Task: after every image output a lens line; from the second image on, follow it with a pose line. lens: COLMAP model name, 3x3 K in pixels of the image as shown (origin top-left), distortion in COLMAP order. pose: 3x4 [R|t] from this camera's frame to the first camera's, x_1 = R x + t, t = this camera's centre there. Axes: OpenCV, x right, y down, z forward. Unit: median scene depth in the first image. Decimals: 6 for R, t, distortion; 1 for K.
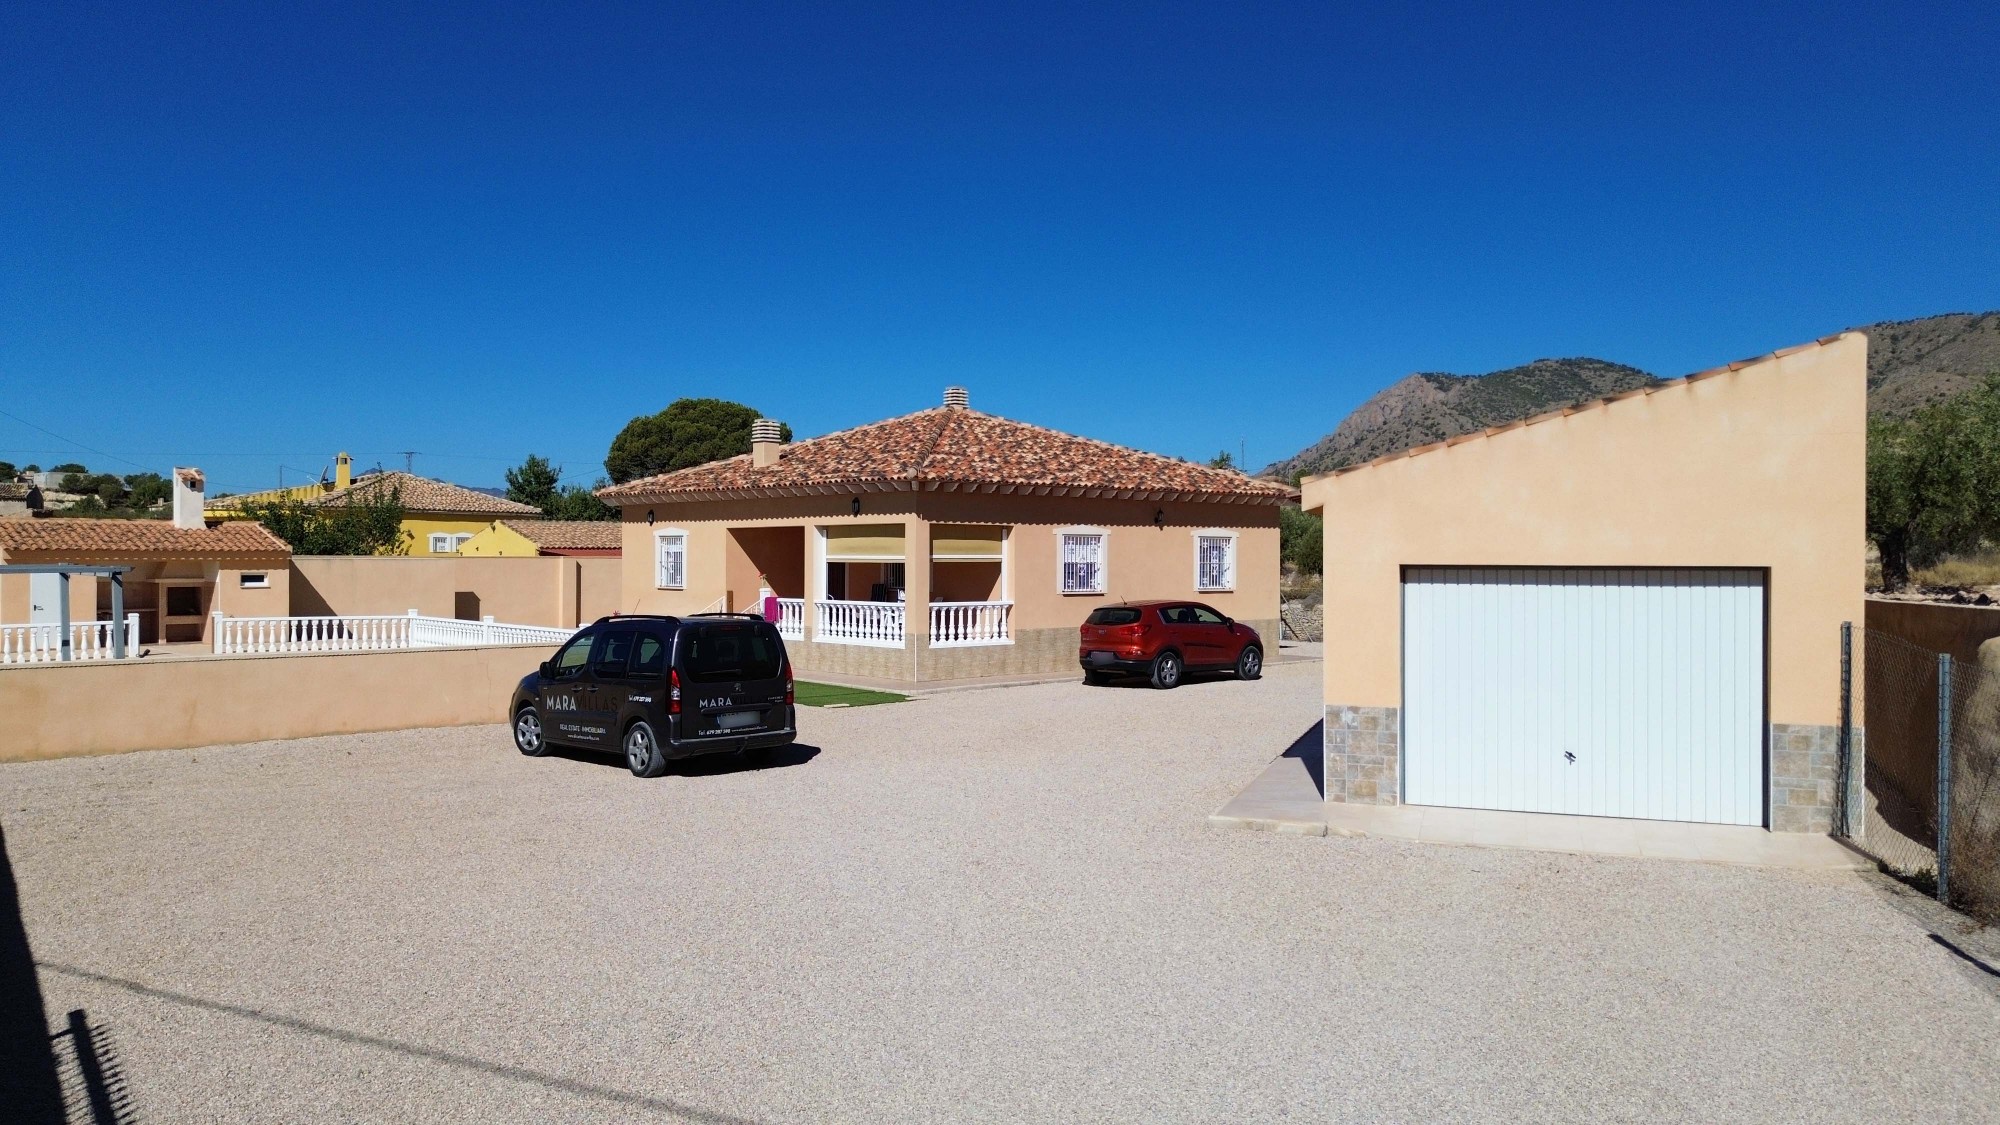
lens RADIAL K [[1414.6, 0, 1012.1], [0, 1414.6, 562.9], [0, 0, 1]] dist [0.085668, -0.086821]
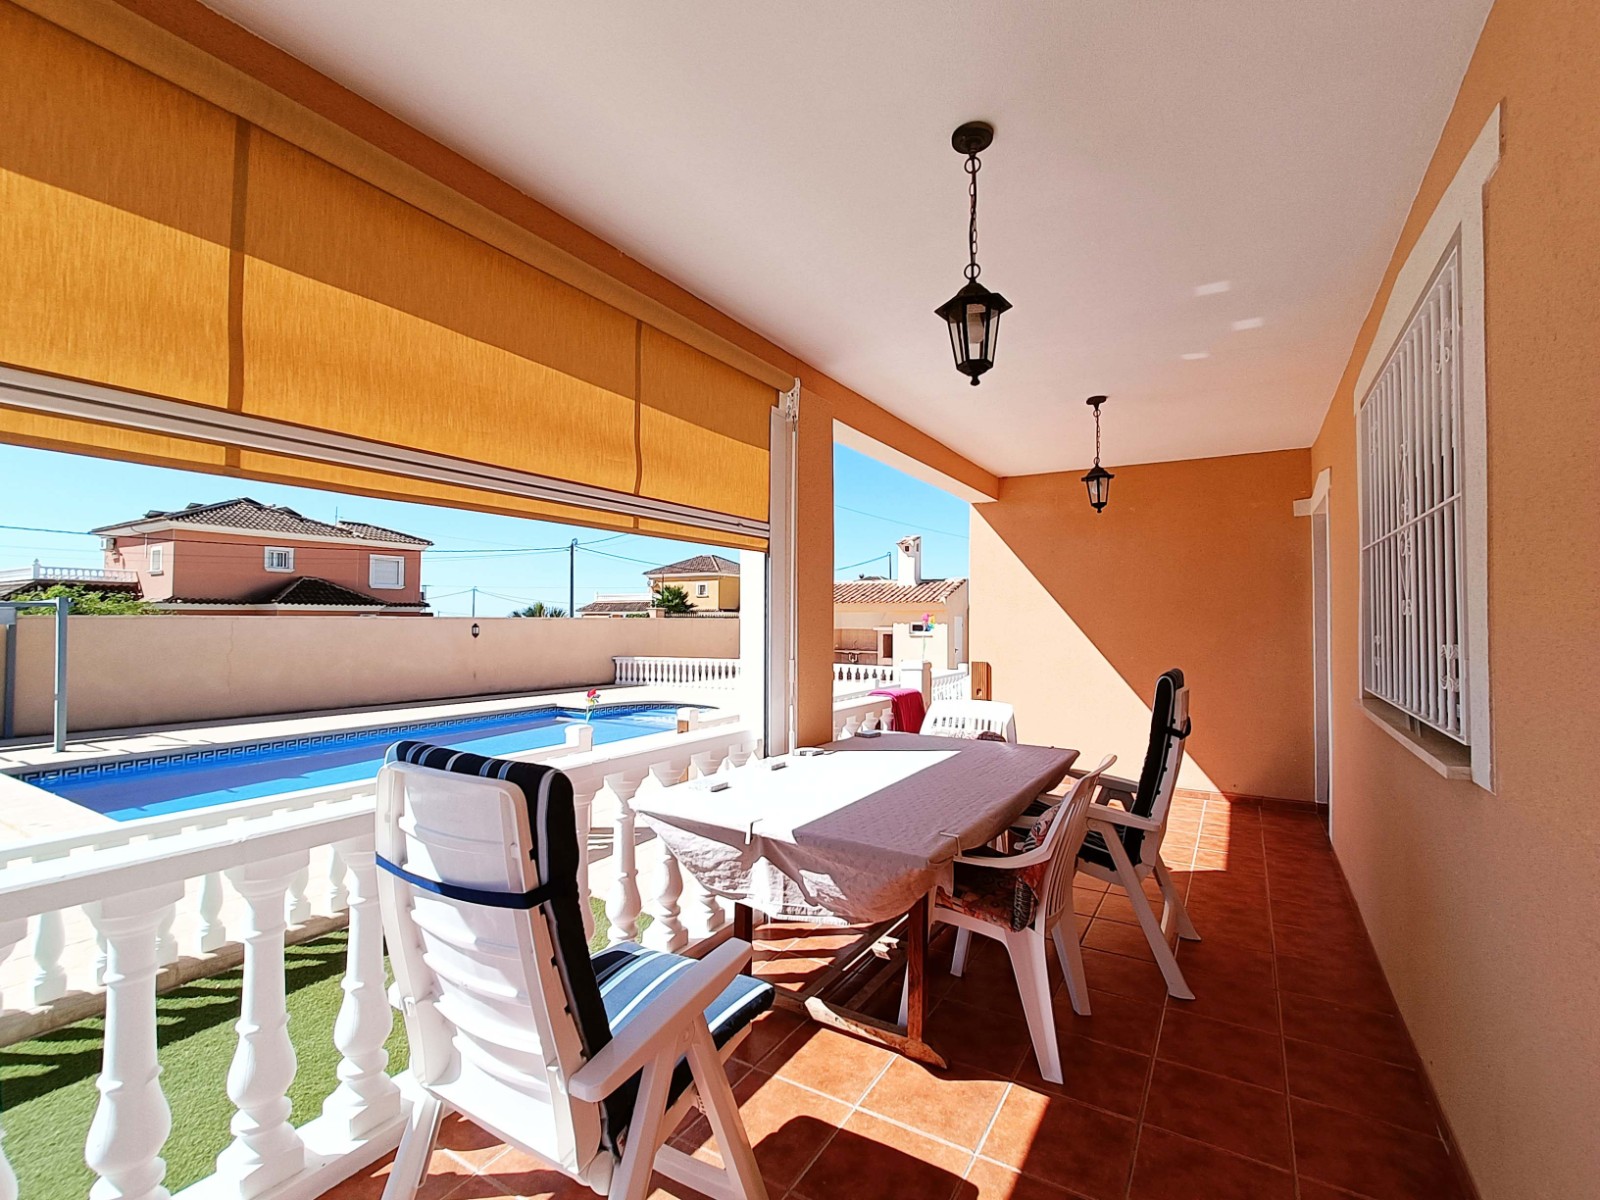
lens RADIAL K [[720.1, 0, 806.2], [0, 720.1, 599.1], [0, 0, 1]] dist [0.004118, 0.001701]
pose [[0.287058, -0.027033, -0.957532, -0.014675], [-0.007083, 0.999514, -0.030342, 0.006884], [0.957887, 0.015492, 0.286728, 0.861691]]
